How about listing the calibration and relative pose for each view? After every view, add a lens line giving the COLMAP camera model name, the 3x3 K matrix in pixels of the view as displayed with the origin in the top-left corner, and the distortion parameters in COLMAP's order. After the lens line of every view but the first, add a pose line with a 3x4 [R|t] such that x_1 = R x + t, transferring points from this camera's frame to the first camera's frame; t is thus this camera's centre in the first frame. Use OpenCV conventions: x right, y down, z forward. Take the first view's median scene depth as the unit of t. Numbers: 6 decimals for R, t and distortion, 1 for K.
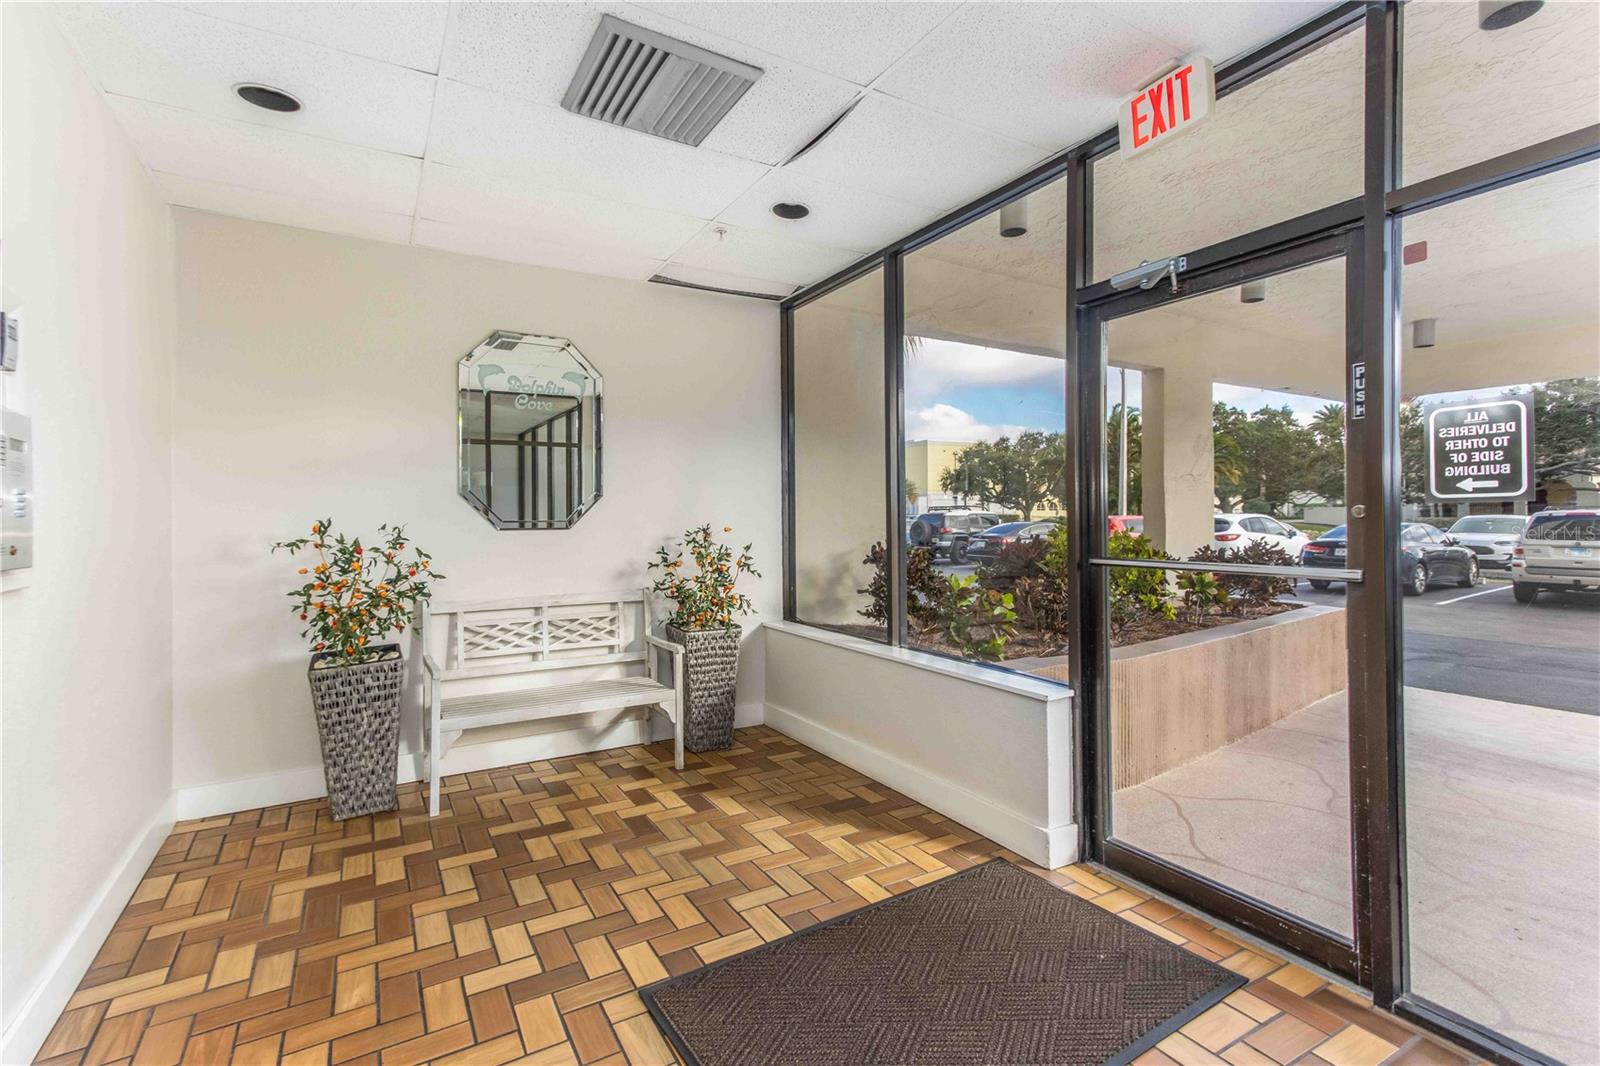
lens RADIAL K [[730.2, 0, 790.3], [0, 730.2, 529.0], [0, 0, 1]] dist [0.001317, 0.000194]
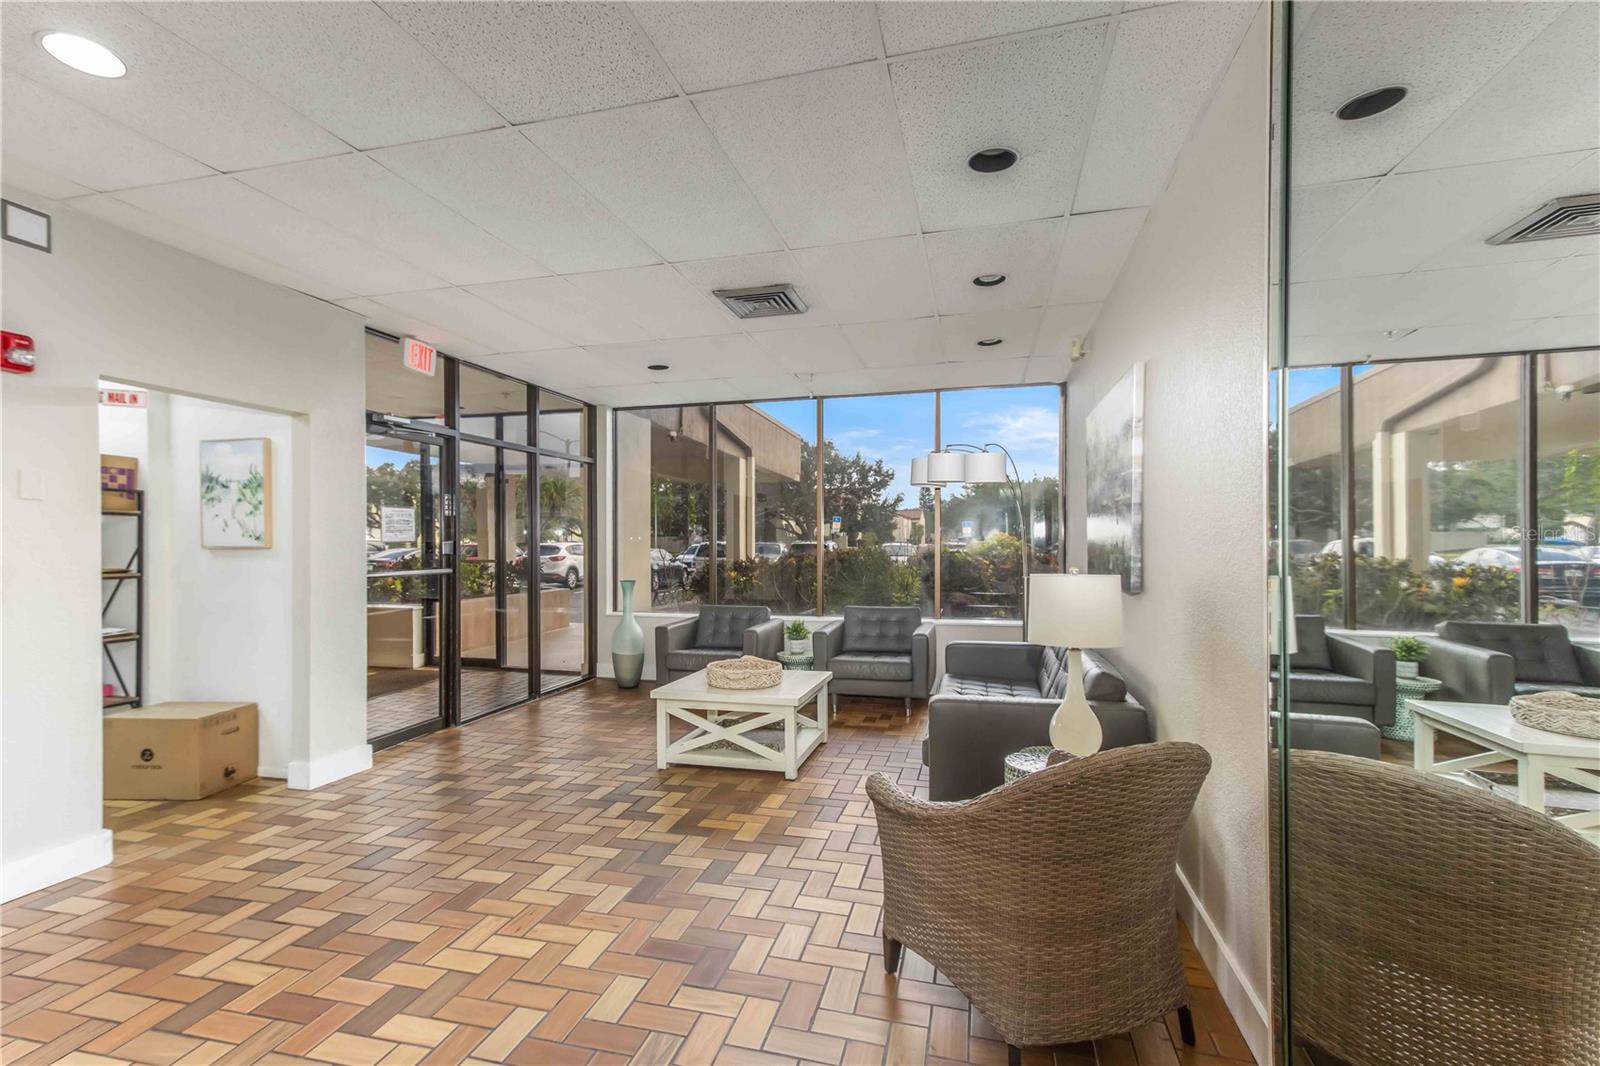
lens RADIAL K [[734.2, 0, 775.4], [0, 734.2, 527.8], [0, 0, 1]] dist [0.062672, 0.000065]
pose [[0.720725, 0.021907, 0.692875, -0.117549], [0.000727, 0.999476, -0.032357, -0.001642], [-0.693221, 0.023824, 0.720332, -0.374953]]
